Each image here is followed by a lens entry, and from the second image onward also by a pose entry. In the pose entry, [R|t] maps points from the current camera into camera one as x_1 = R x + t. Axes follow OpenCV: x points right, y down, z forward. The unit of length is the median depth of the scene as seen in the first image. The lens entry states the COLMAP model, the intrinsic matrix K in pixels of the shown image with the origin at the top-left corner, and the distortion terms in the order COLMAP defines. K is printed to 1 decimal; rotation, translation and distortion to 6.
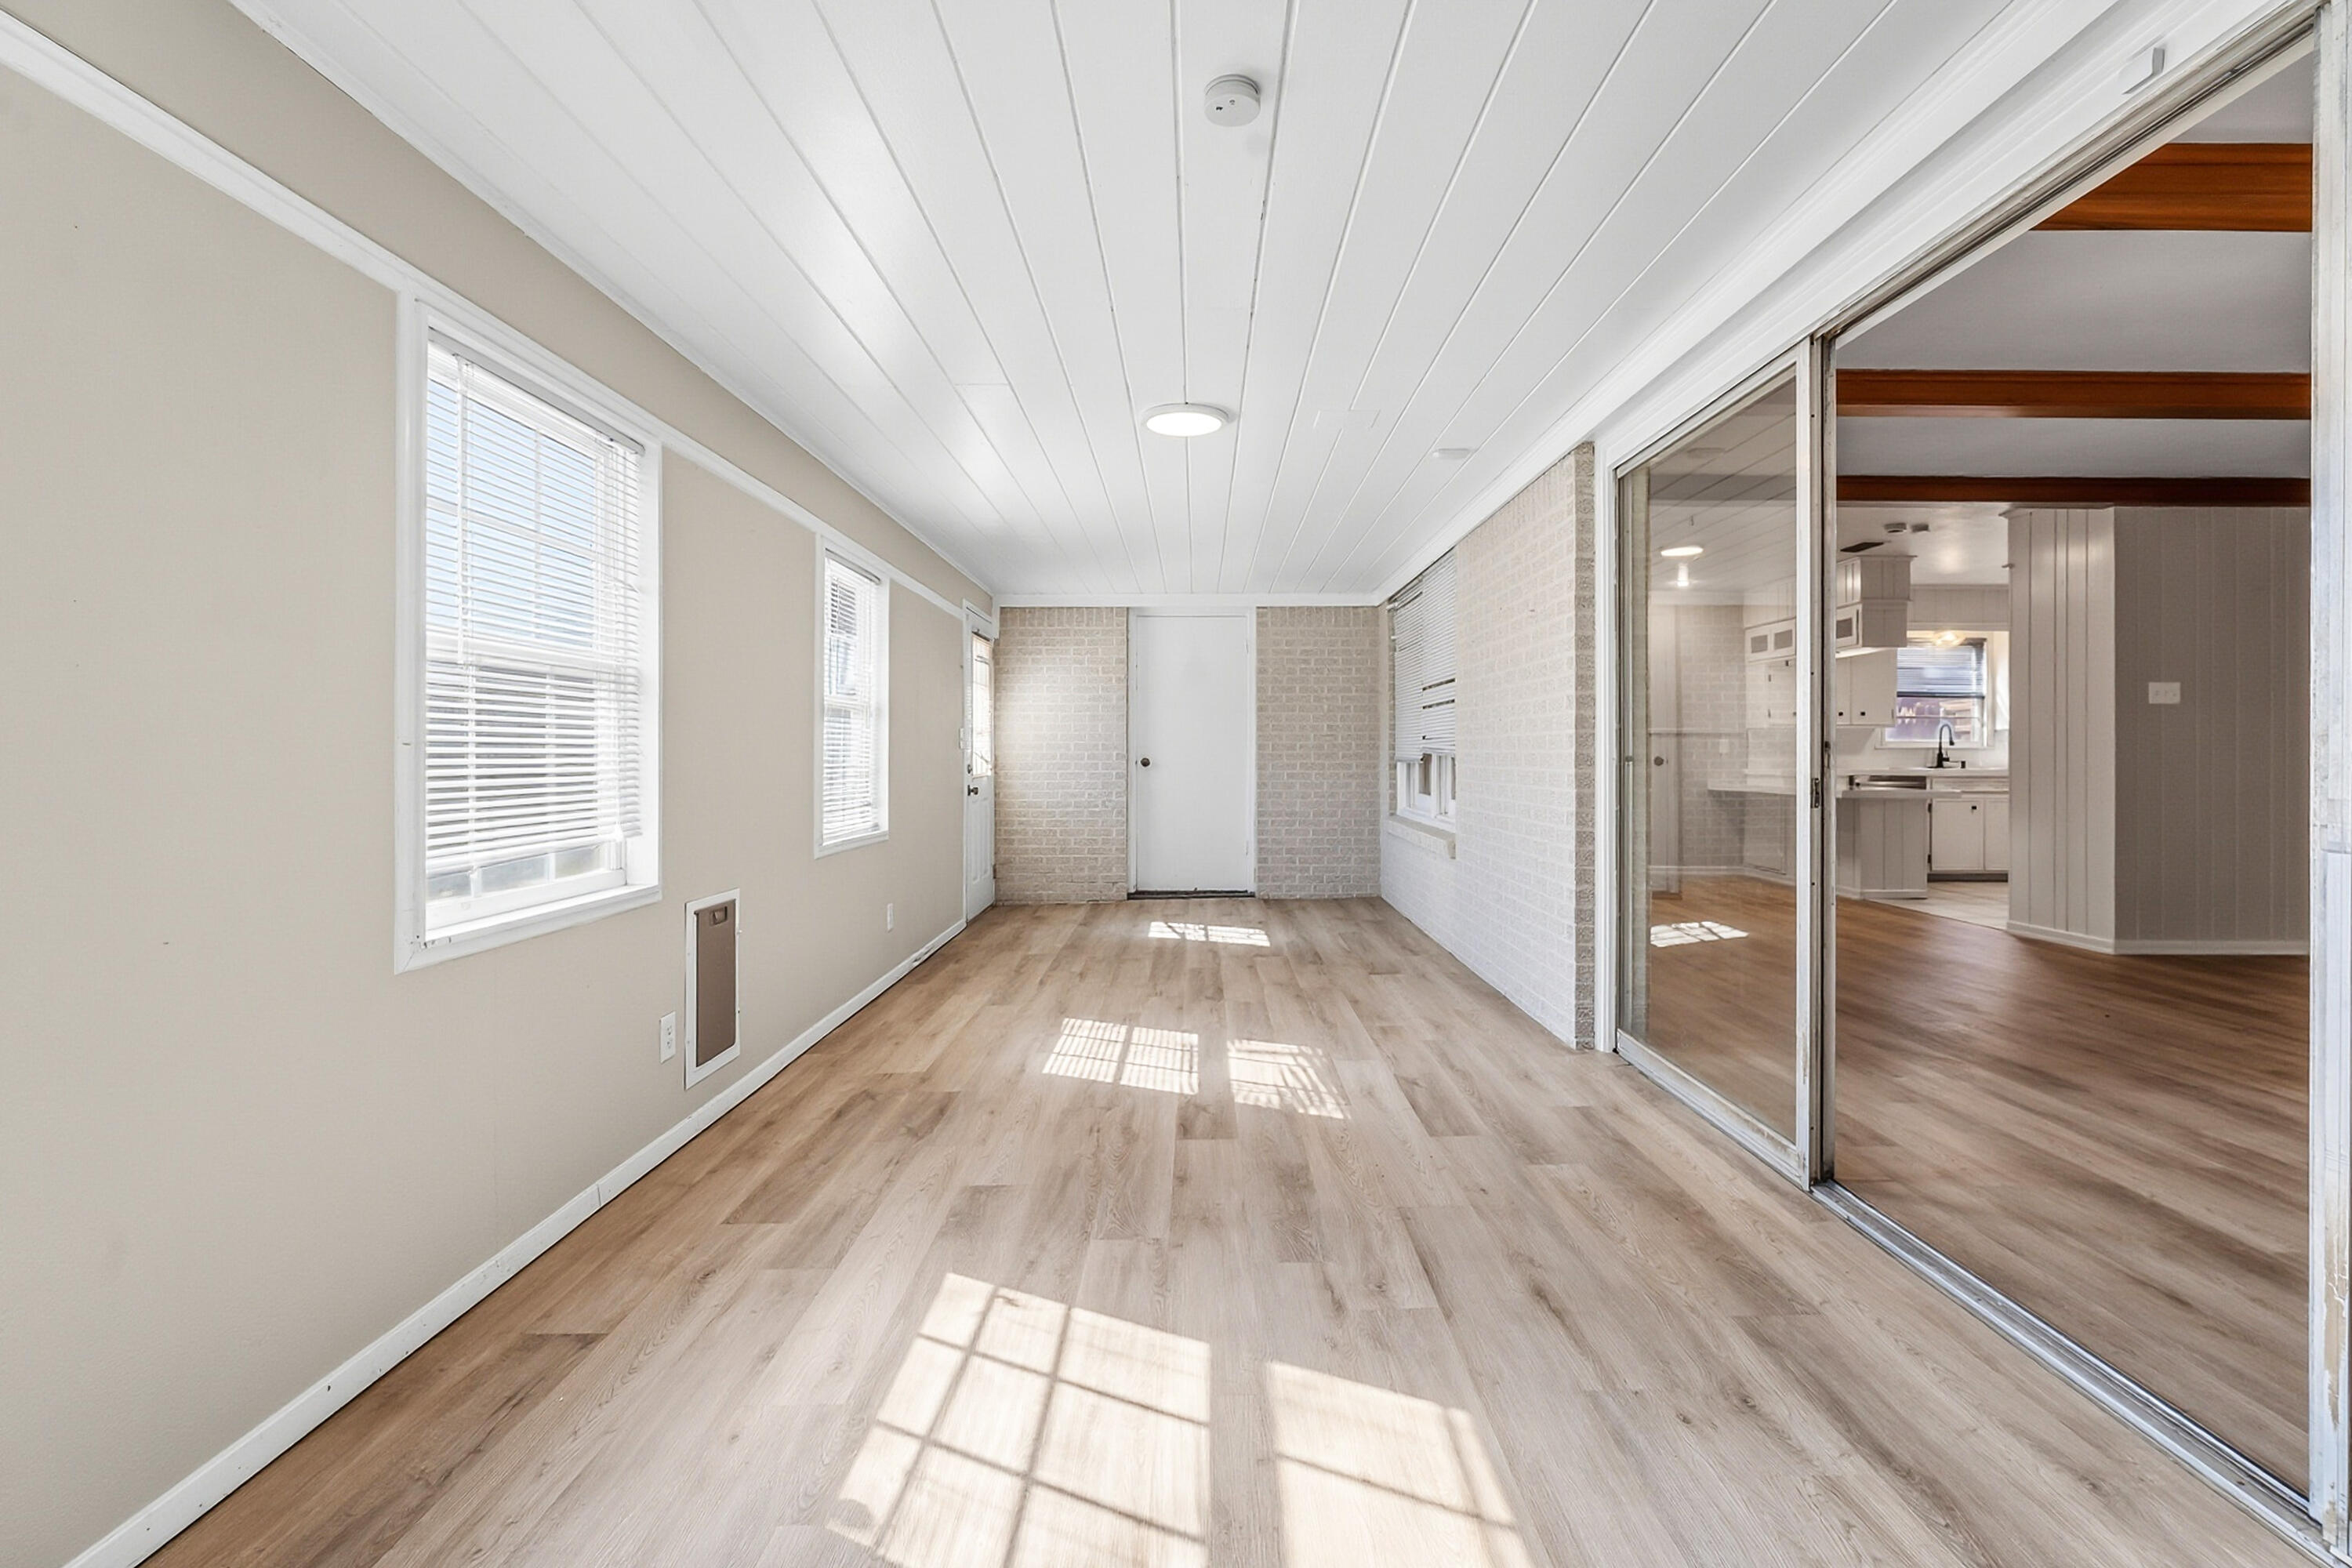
lens RADIAL K [[1079.3, 0, 1176.8], [0, 1079.3, 765.6], [0, 0, 1]] dist [-0.000011, -0.000005]
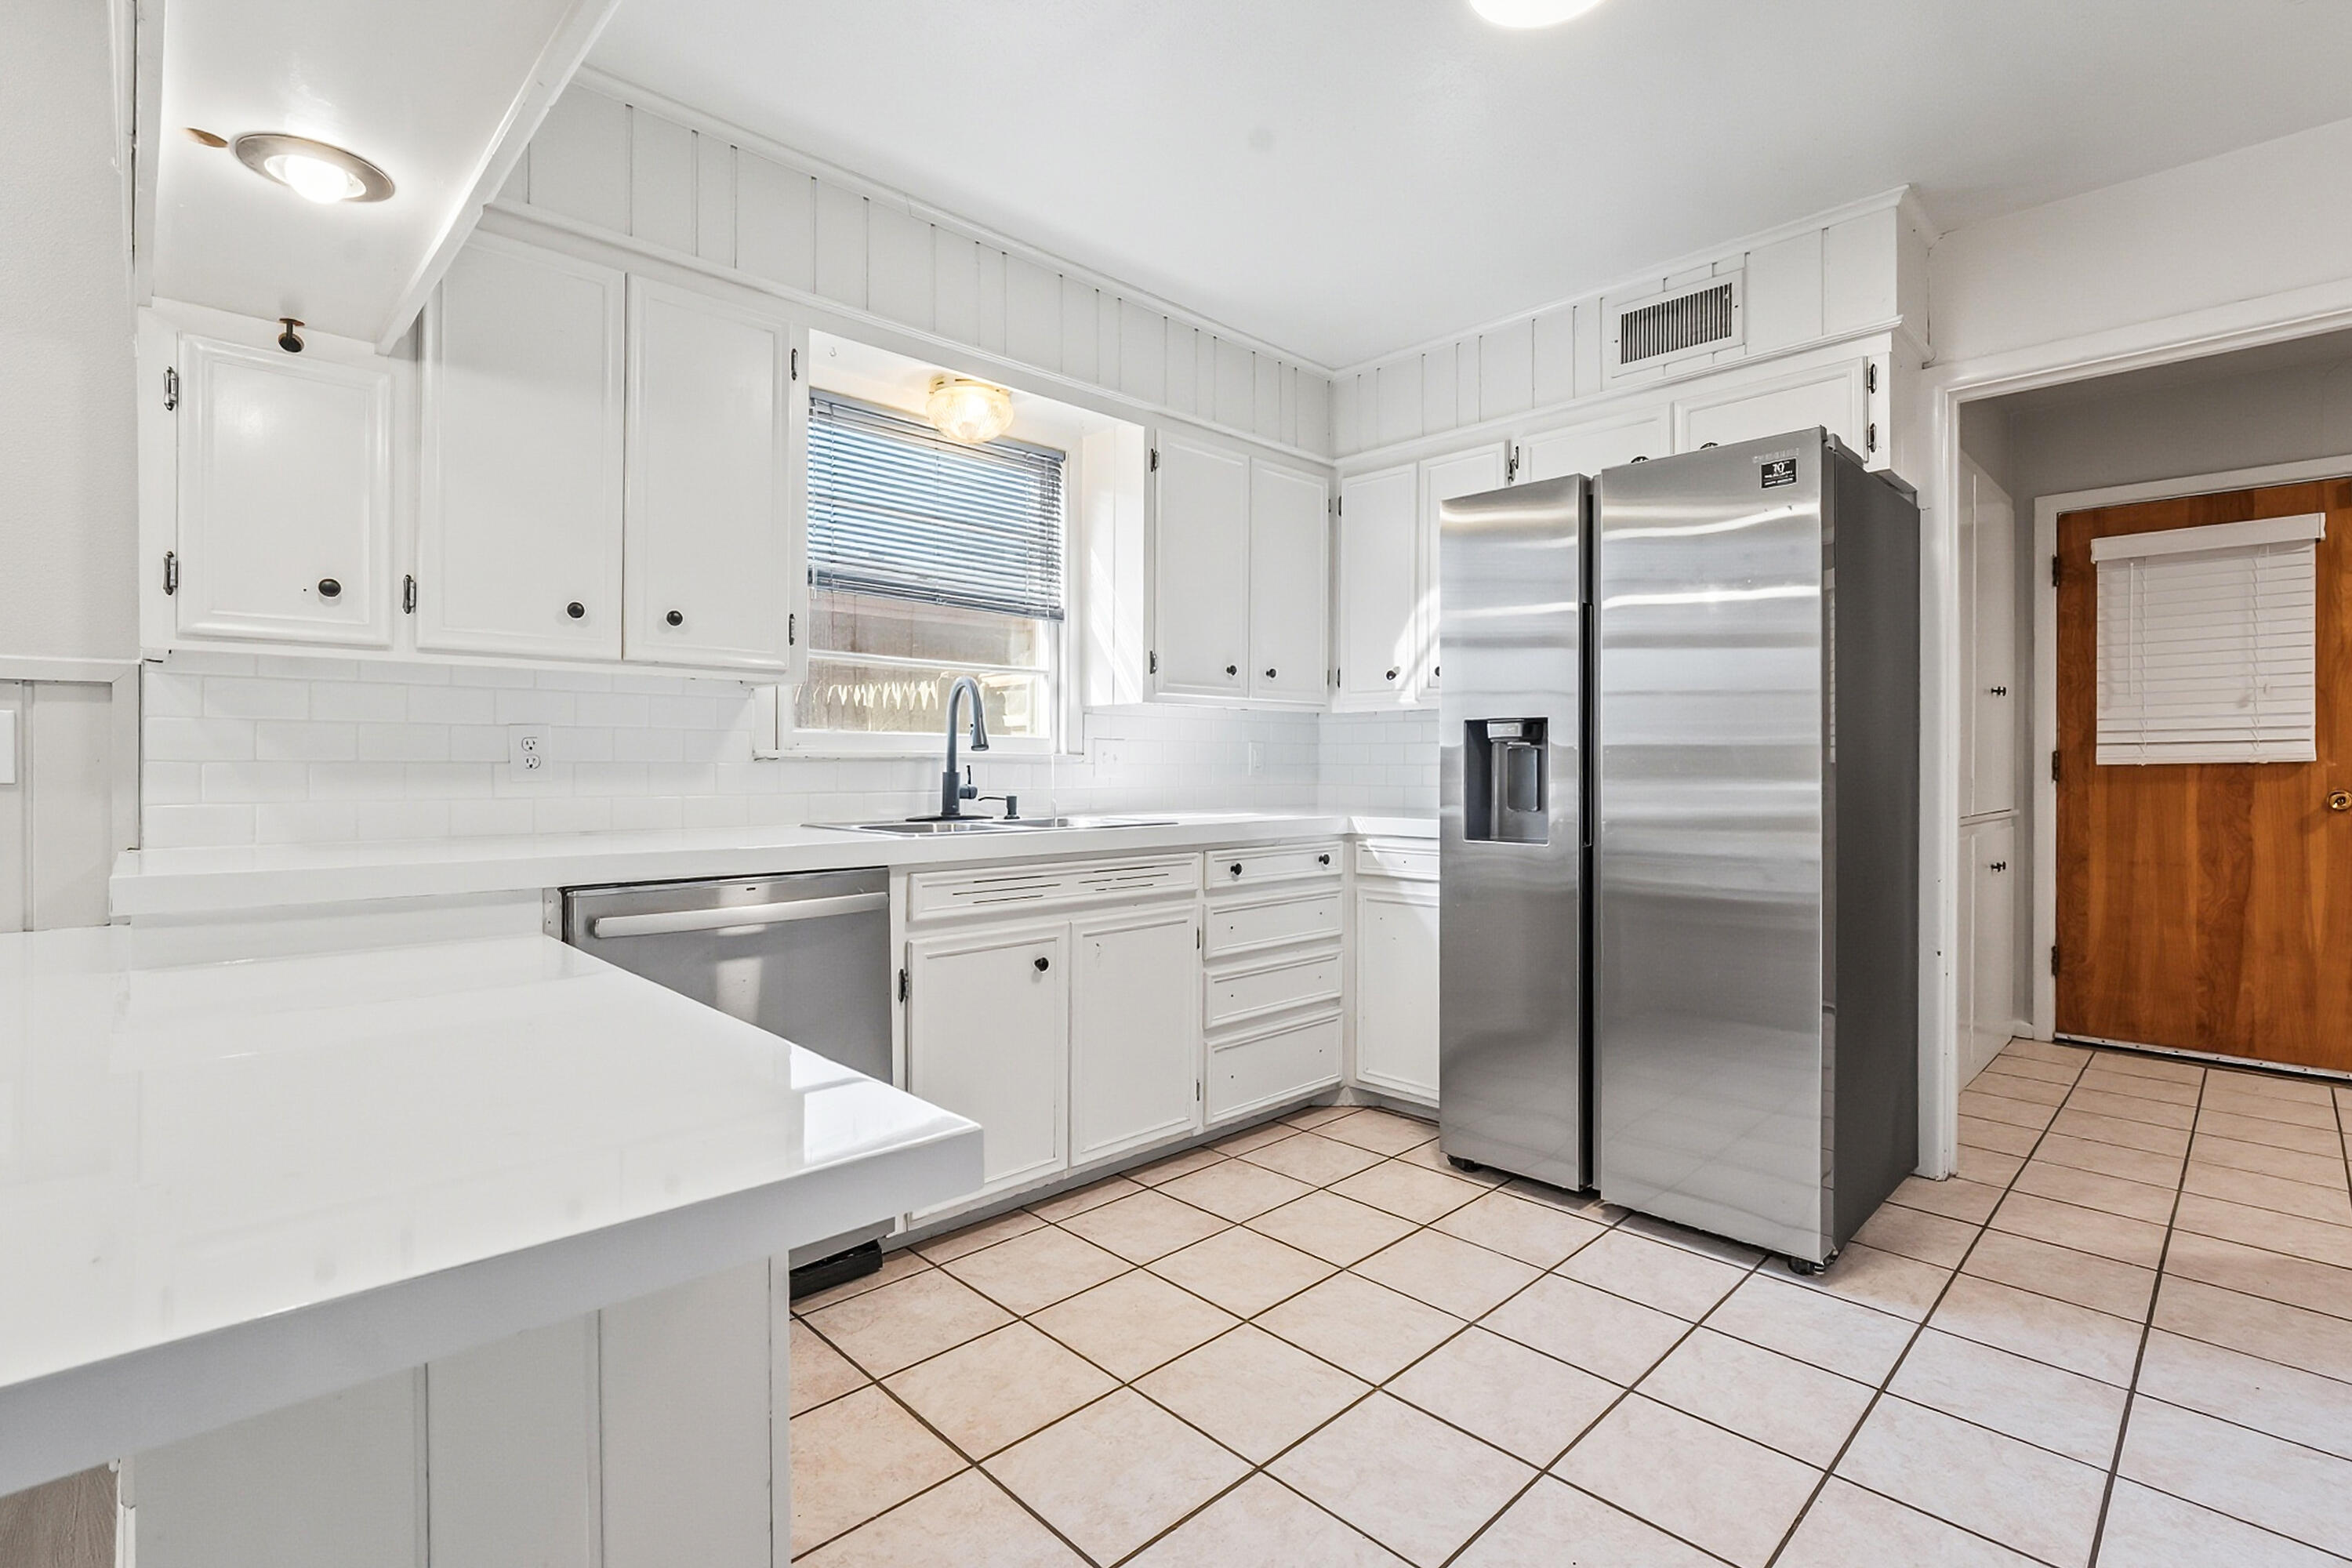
lens RADIAL K [[1071.2, 0, 1176.1], [0, 1071.2, 771.8], [0, 0, 1]] dist [-0.013355, 0.002530]
pose [[0.721006, 0.003521, 0.692920, 0.535524], [0.000685, 0.999983, -0.005794, -0.010830], [-0.692928, 0.004652, 0.720991, 0.725203]]
